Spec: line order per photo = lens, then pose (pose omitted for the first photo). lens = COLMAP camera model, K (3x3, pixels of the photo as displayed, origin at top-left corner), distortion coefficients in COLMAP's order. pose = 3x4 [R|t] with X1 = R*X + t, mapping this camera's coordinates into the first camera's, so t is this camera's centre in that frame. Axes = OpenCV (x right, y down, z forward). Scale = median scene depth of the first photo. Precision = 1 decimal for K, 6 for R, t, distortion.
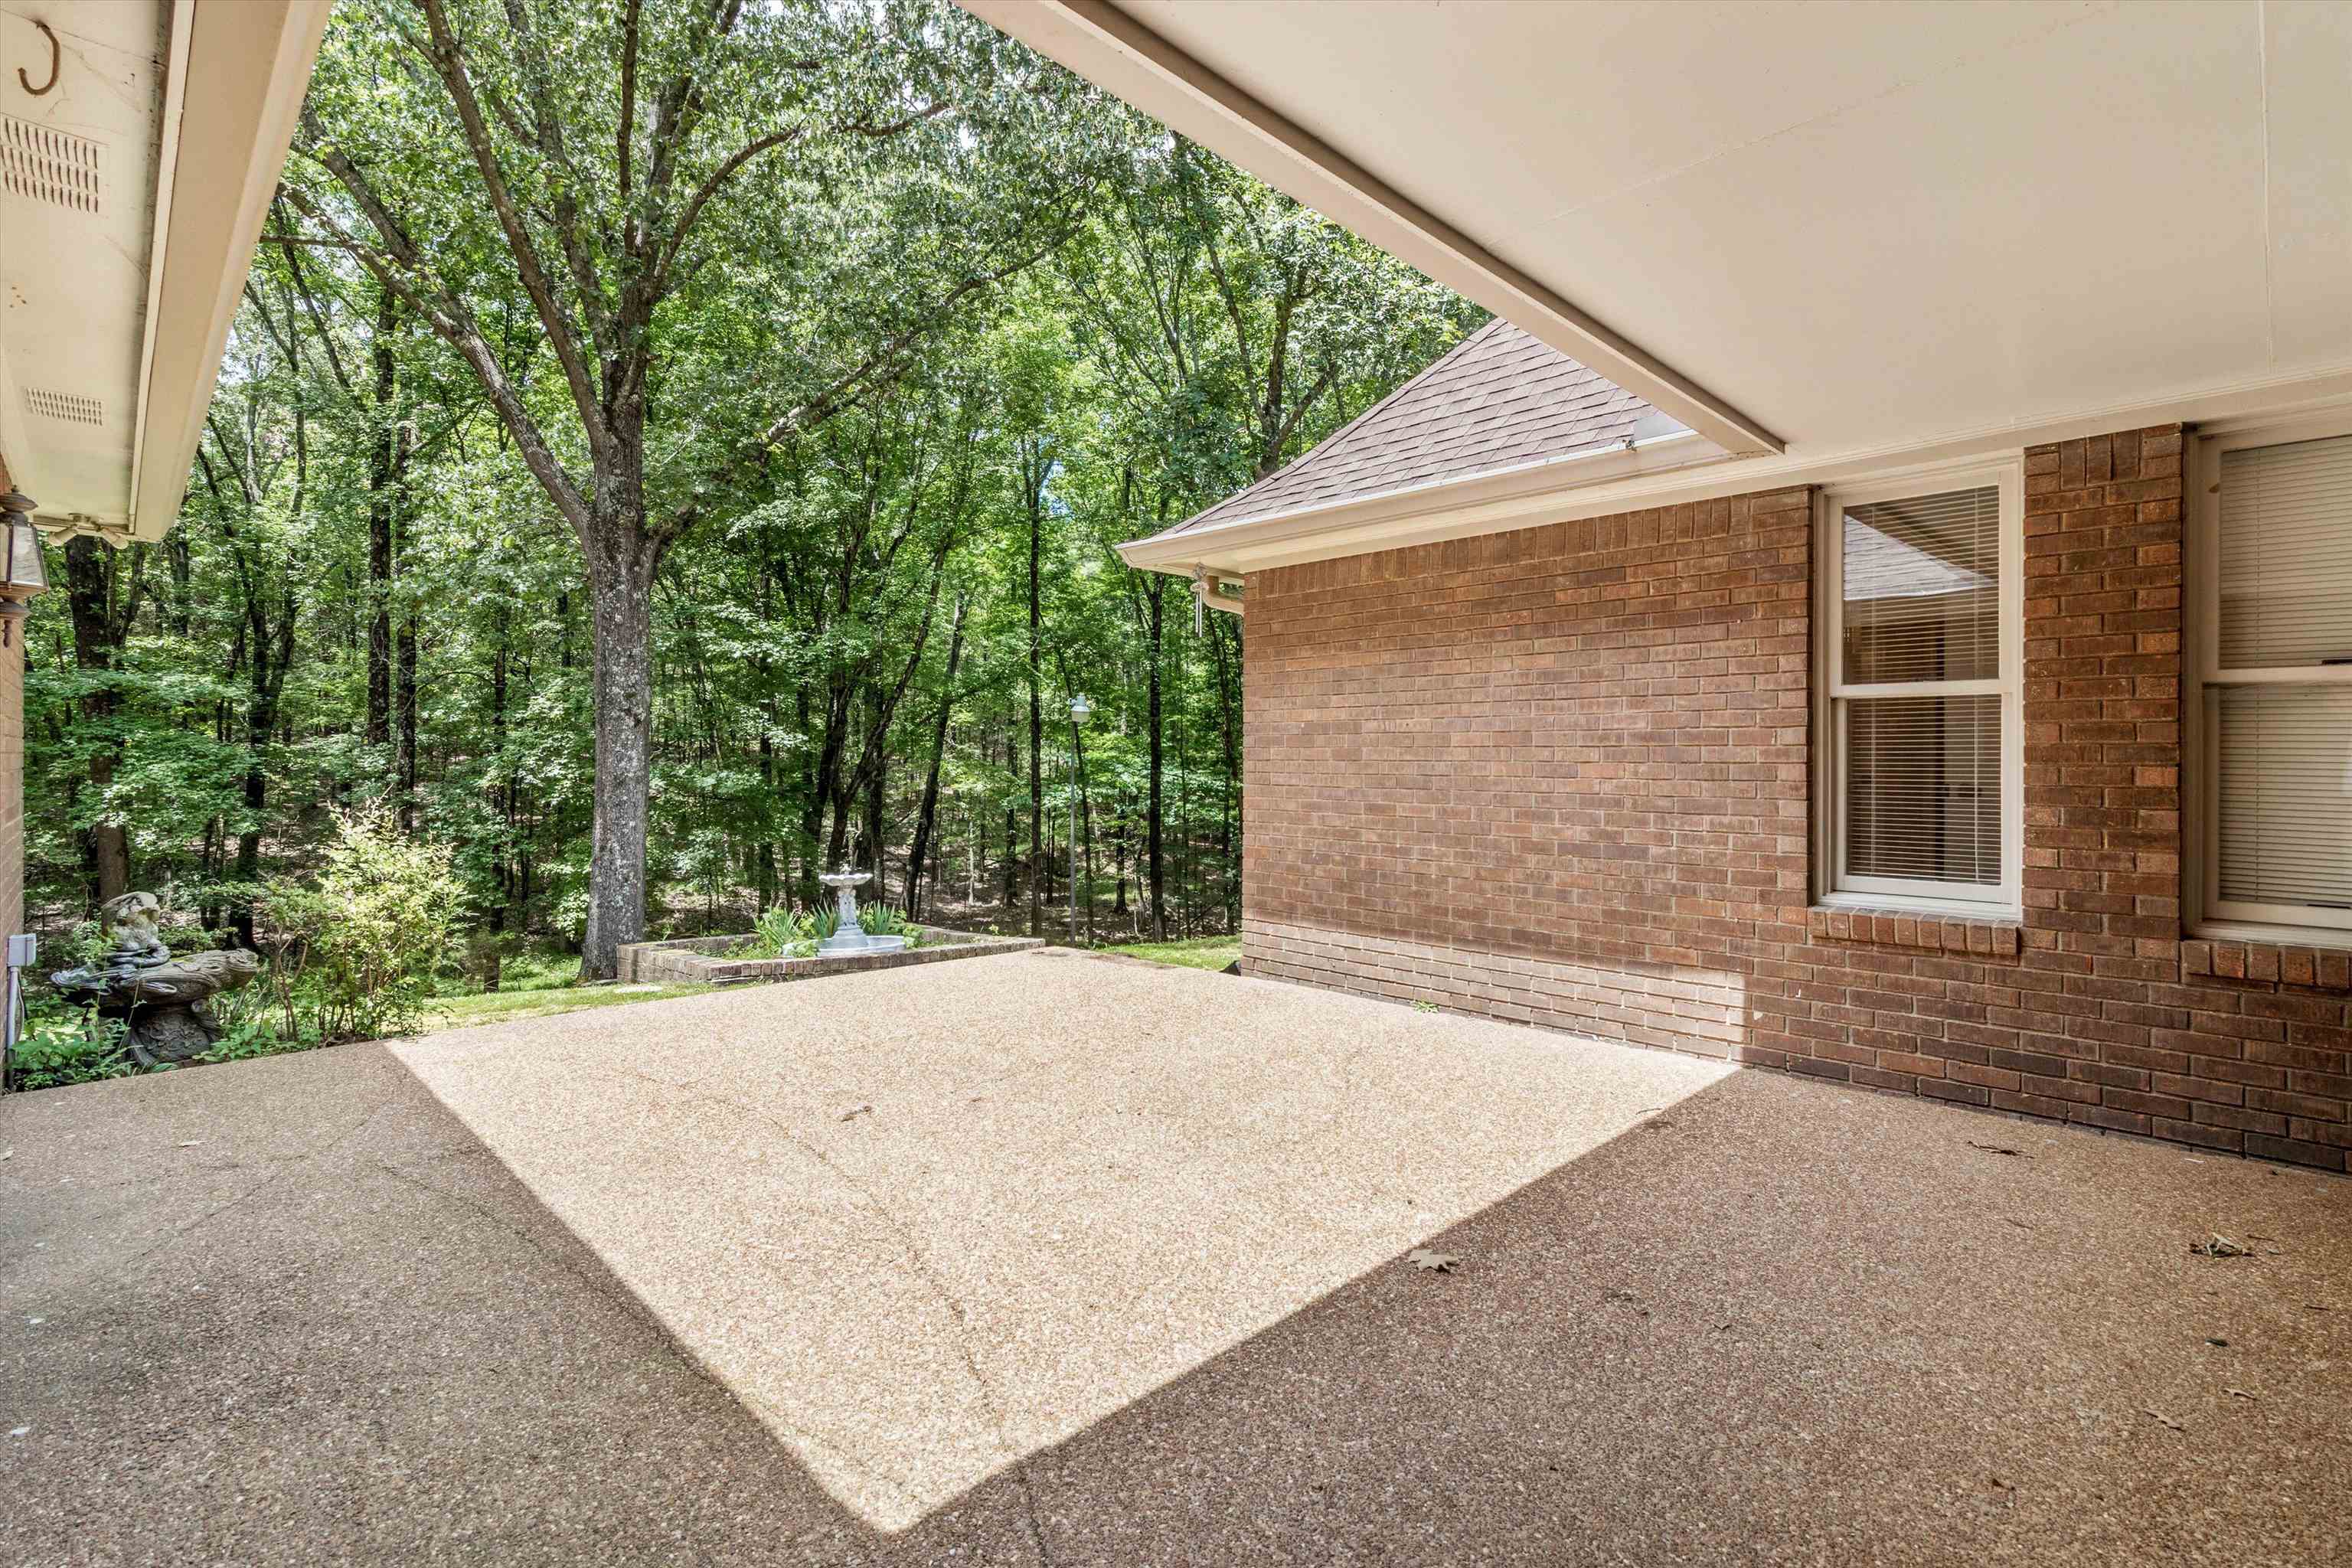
lens RADIAL K [[1091.4, 0, 1178.1], [0, 1091.4, 764.6], [0, 0, 1]] dist [0.002249, 0.000654]
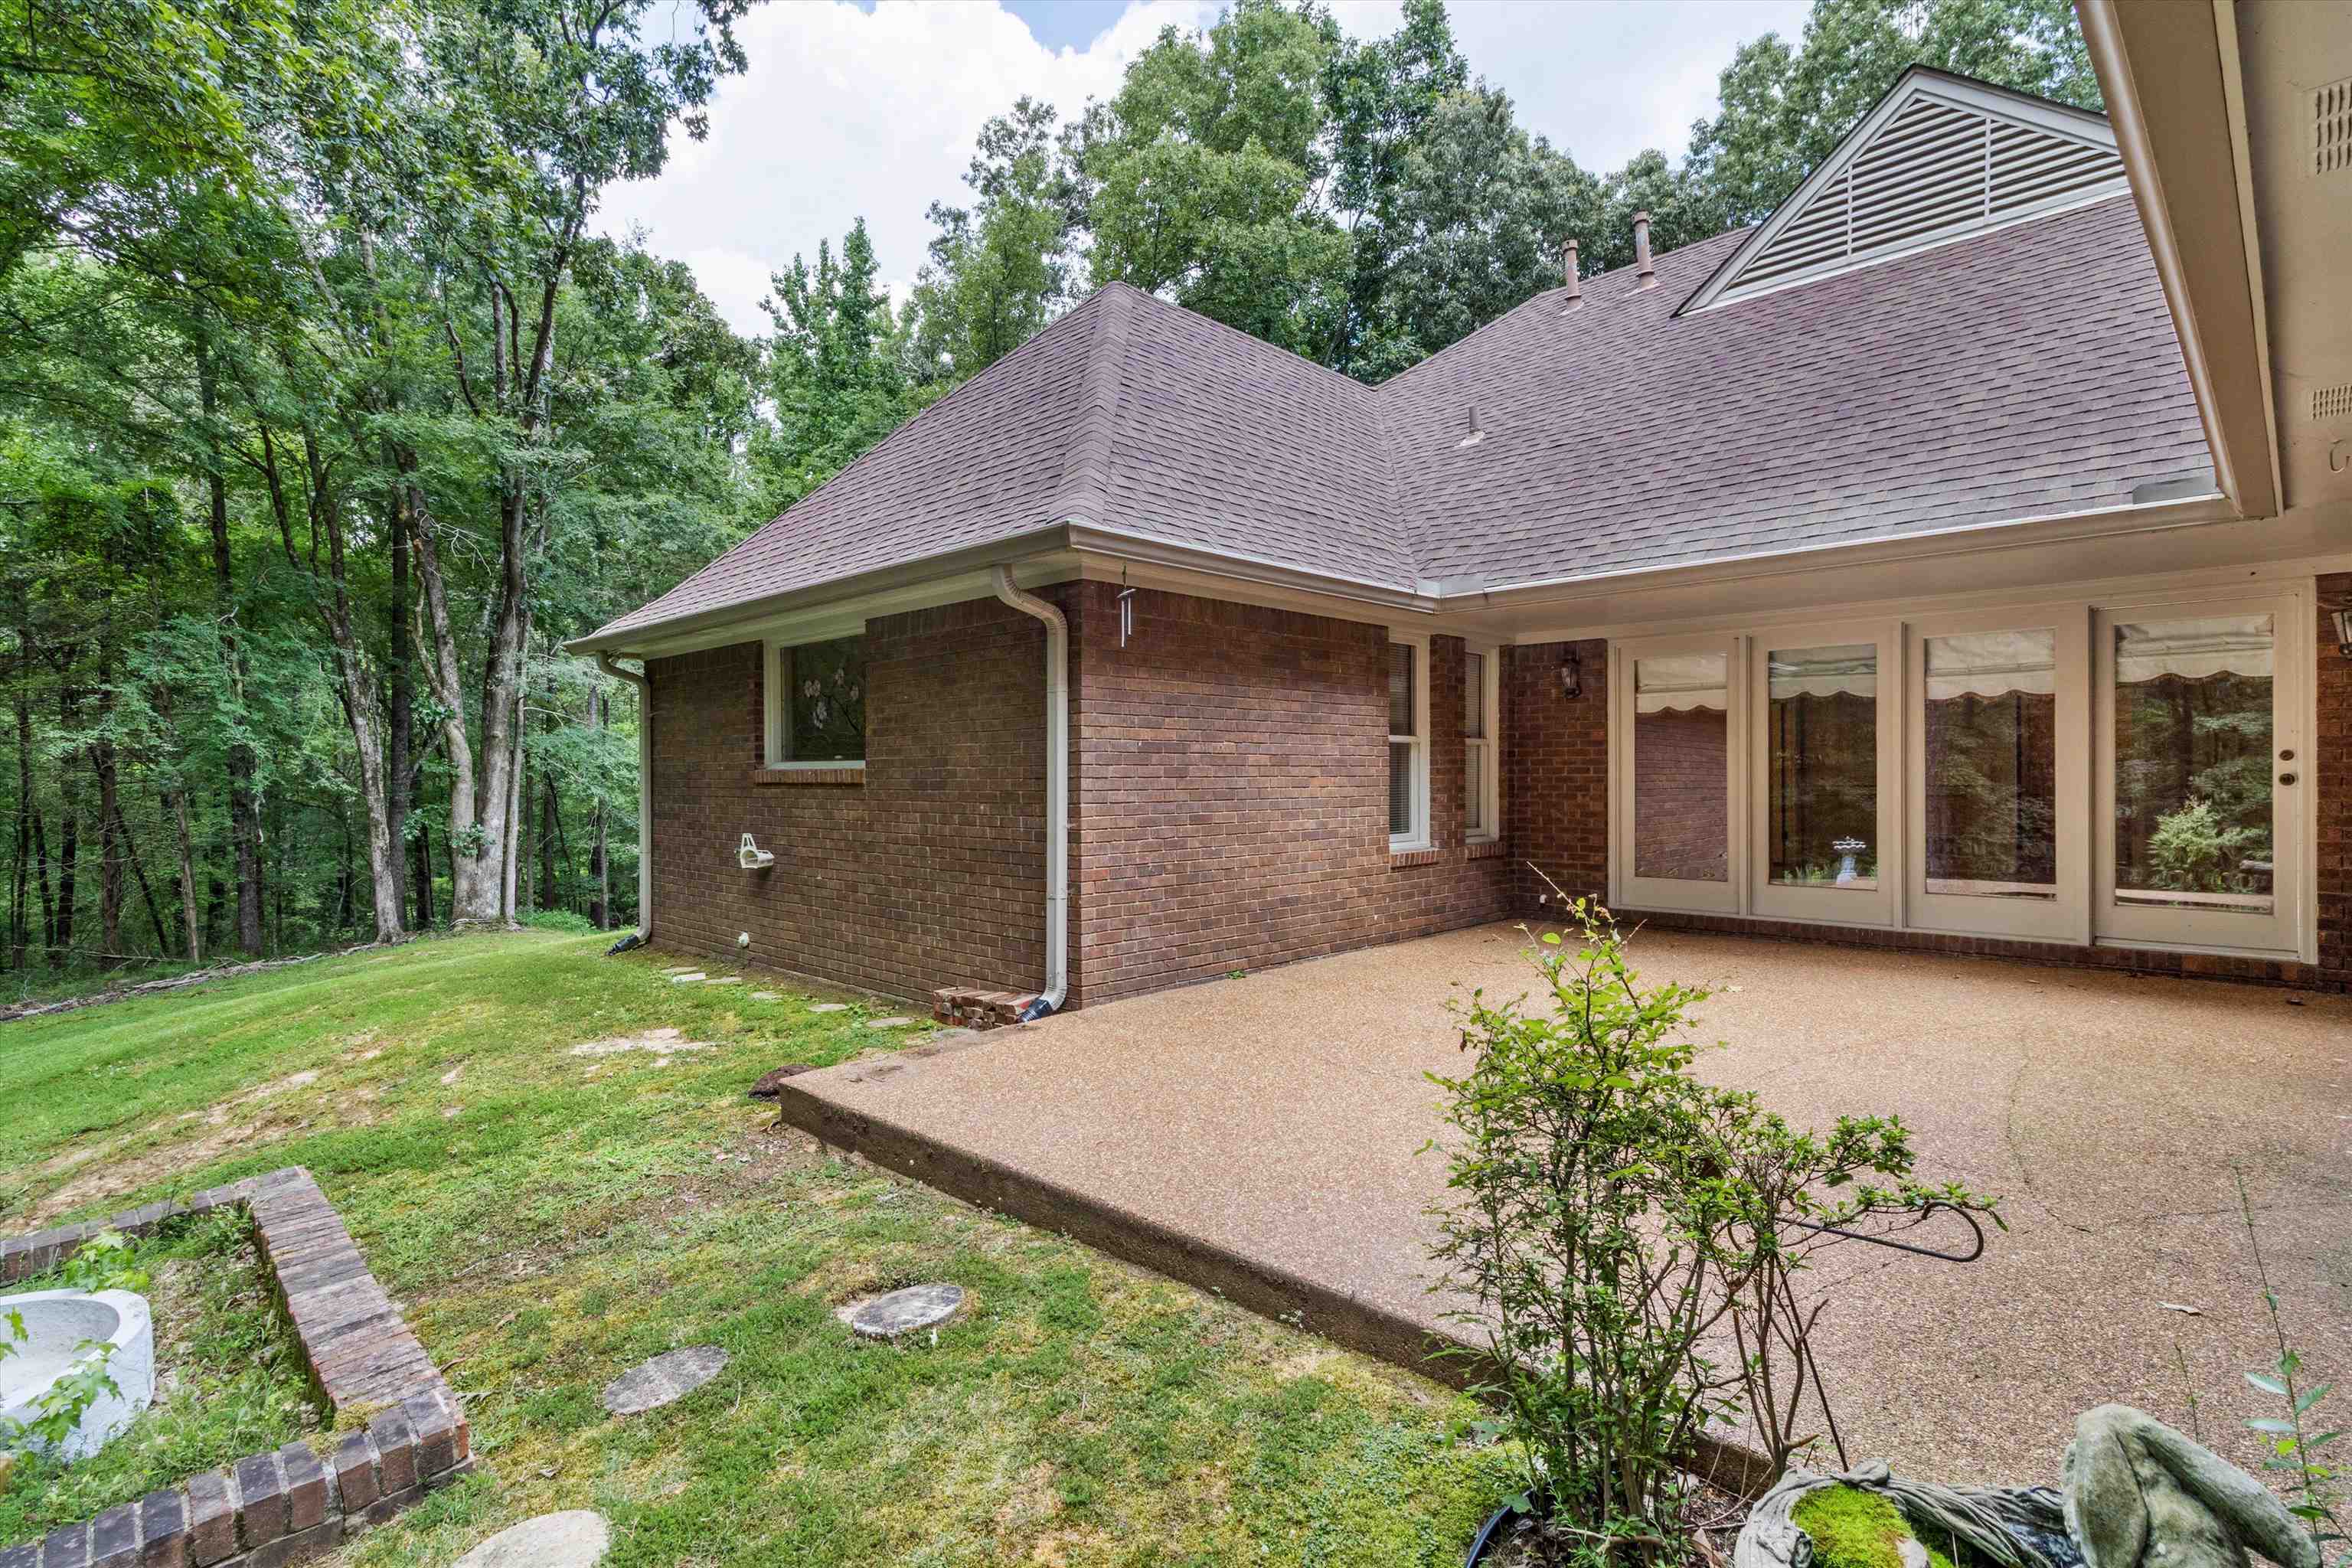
lens RADIAL K [[1135.5, 0, 1162.2], [0, 1135.5, 763.6], [0, 0, 1]] dist [-0.003922, -0.000087]
pose [[-0.010919, 0.012661, 0.999860, -1.083860], [0.018047, 0.999759, -0.012463, -0.004065], [-0.999778, 0.017908, -0.011145, 1.119366]]
